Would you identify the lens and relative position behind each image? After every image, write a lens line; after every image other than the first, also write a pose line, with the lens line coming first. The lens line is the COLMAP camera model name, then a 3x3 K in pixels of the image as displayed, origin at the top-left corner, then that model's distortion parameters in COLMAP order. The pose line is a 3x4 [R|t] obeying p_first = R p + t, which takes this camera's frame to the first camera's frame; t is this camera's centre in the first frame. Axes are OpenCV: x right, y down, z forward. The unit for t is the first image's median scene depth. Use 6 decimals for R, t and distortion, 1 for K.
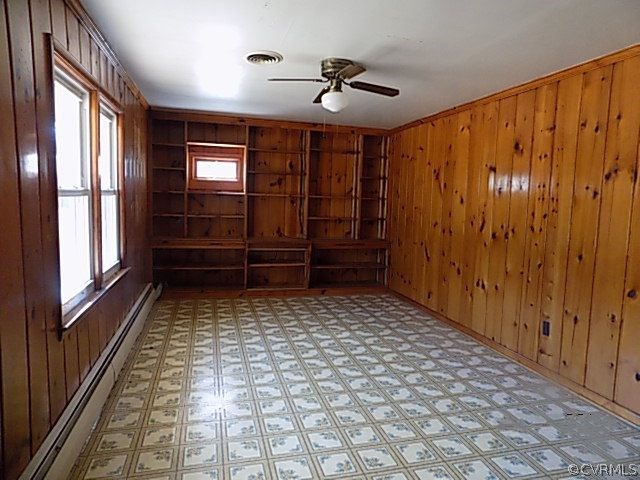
lens RADIAL K [[445.2, 0, 321.0], [0, 445.2, 240.7], [0, 0, 1]] dist [-0.068808, 0.071123]
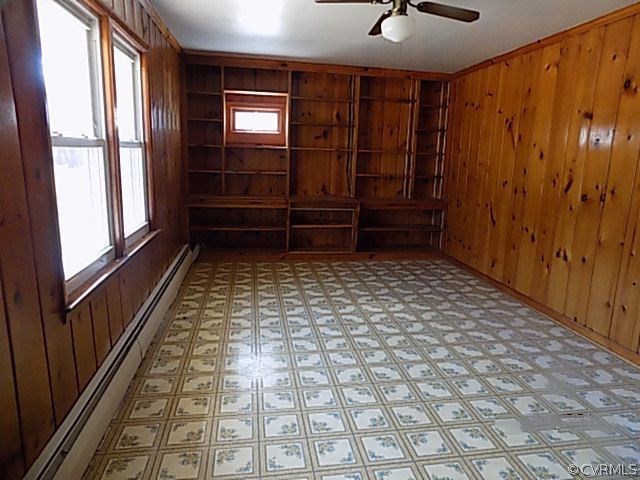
lens RADIAL K [[445.2, 0, 321.7], [0, 445.2, 236.3], [0, 0, 1]] dist [-0.068808, 0.071123]
pose [[0.995755, 0.016322, -0.090584, -0.022885], [-0.008507, 0.996259, 0.086000, -0.005754], [0.091649, -0.084865, 0.992169, 0.131188]]
